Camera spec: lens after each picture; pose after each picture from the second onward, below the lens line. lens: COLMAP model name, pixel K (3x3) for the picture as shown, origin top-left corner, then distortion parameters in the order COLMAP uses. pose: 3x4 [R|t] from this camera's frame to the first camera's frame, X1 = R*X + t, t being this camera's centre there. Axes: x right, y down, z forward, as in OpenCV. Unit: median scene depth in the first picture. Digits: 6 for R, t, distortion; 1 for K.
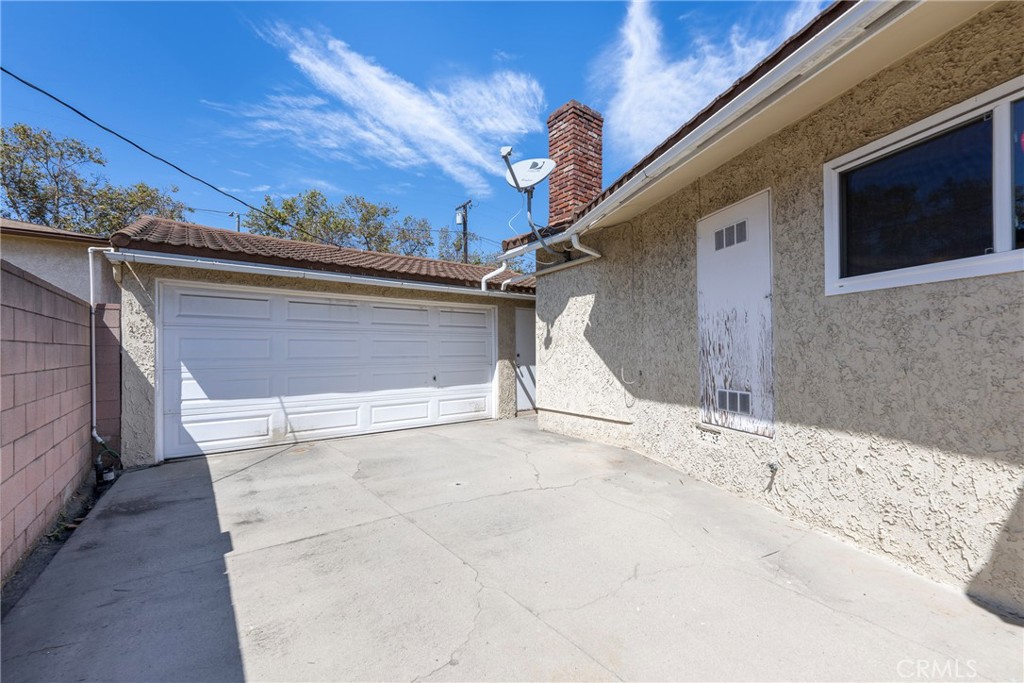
lens RADIAL K [[413.9, 0, 511.8], [0, 413.9, 350.6], [0, 0, 1]] dist [0.000362, 0.000254]
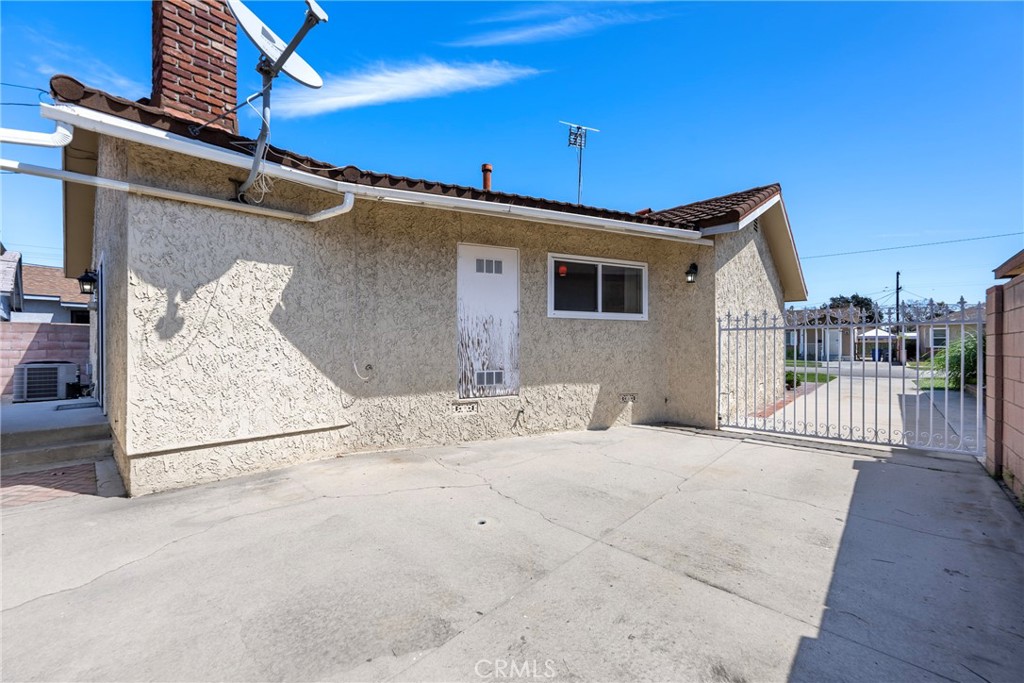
lens RADIAL K [[407.0, 0, 509.5], [0, 407.0, 350.0], [0, 0, 1]] dist [0.001817, 0.000033]
pose [[-0.156700, -0.003616, 0.987640, -0.883031], [0.000675, 0.999993, 0.003768, 0.015902], [-0.987646, 0.001257, -0.156697, 1.111033]]
